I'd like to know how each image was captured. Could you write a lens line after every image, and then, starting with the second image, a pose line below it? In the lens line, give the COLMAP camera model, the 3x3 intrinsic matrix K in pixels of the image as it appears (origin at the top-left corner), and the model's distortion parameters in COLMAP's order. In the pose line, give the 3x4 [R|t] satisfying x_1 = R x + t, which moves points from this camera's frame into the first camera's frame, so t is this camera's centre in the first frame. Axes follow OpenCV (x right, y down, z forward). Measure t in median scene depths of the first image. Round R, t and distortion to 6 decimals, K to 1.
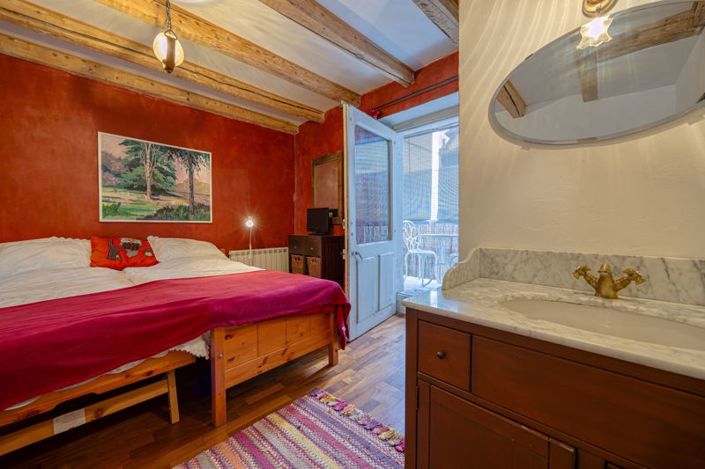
lens RADIAL K [[283.9, 0, 347.0], [0, 283.9, 232.9], [0, 0, 1]] dist [0.002082, 0.001443]
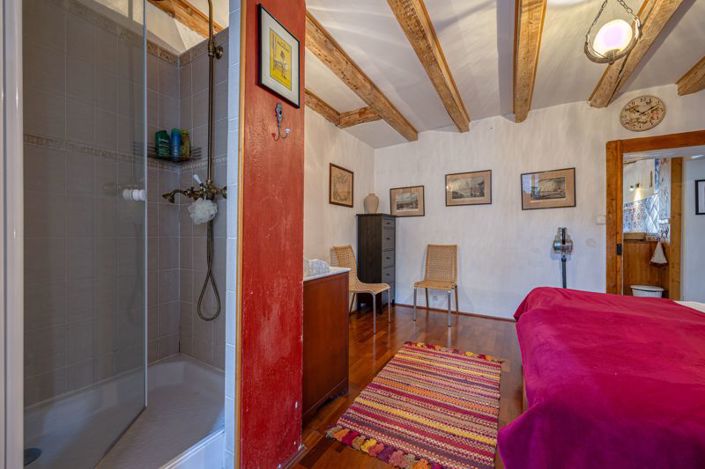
lens RADIAL K [[283.9, 0, 352.4], [0, 283.9, 235.0], [0, 0, 1]] dist [0.002082, 0.001443]
pose [[-0.969992, -0.000507, -0.243136, 0.393315], [-0.007492, 0.999585, 0.027806, -0.037439], [0.243021, 0.028793, -0.969593, 1.746850]]
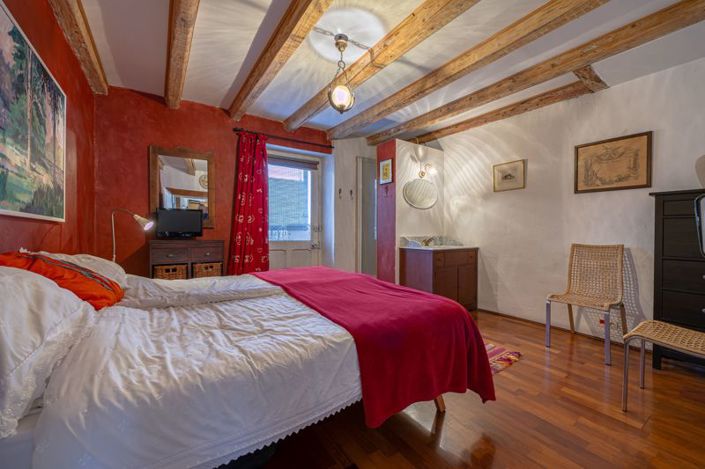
lens RADIAL K [[283.9, 0, 350.4], [0, 283.9, 233.0], [0, 0, 1]] dist [0.002082, 0.001443]
pose [[0.209438, -0.006055, 0.977803, -1.937921], [0.027934, 0.999610, 0.000207, 0.002026], [-0.977423, 0.027270, 0.209526, 0.739955]]
